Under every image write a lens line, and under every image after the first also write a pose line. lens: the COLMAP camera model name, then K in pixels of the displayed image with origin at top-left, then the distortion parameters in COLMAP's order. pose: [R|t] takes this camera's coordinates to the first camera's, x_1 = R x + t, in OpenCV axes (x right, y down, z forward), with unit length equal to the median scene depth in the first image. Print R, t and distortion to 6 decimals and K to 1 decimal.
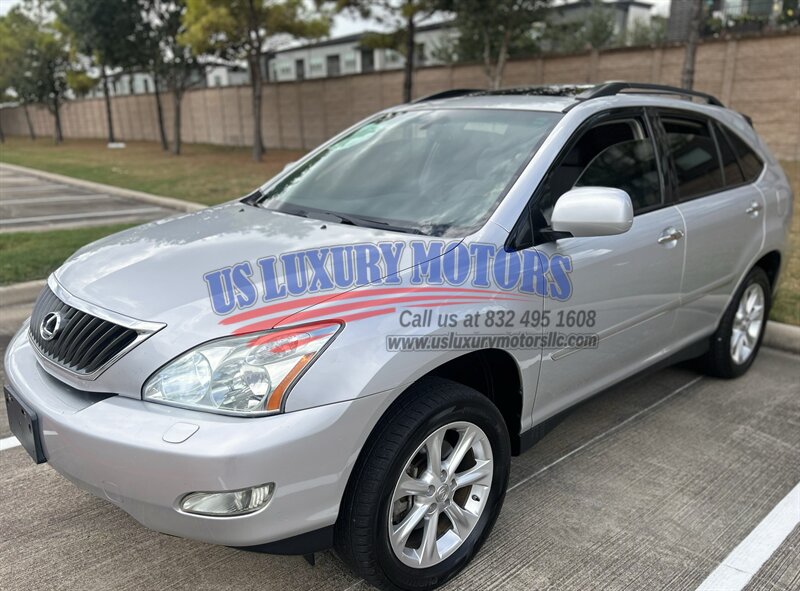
lens RADIAL K [[623.2, 0, 400.0], [0, 623.2, 295.5], [0, 0, 1]] dist [0.040759, -0.044631]
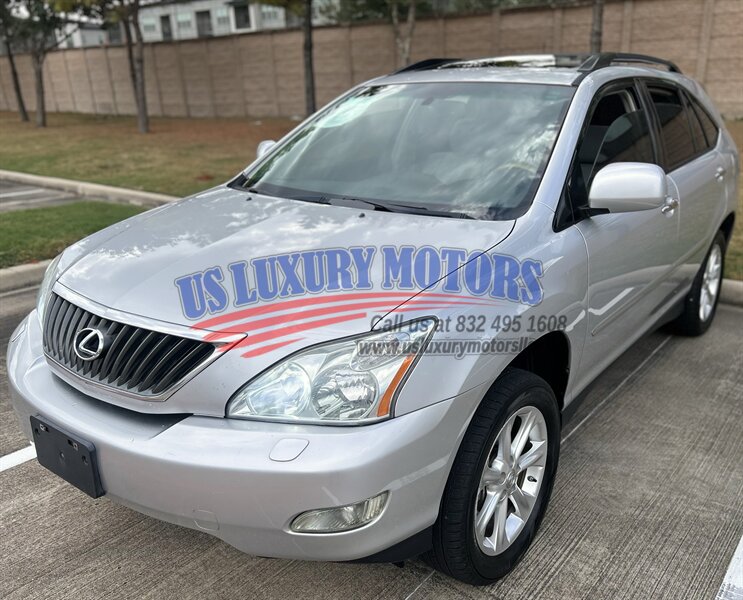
lens RADIAL K [[643.3, 0, 403.7], [0, 643.3, 296.2], [0, 0, 1]] dist [0.044553, -0.049432]
pose [[0.984626, -0.067357, 0.161164, -0.142904], [0.059733, 0.996875, 0.051696, -0.021702], [-0.164142, -0.041274, 0.985573, 0.014645]]
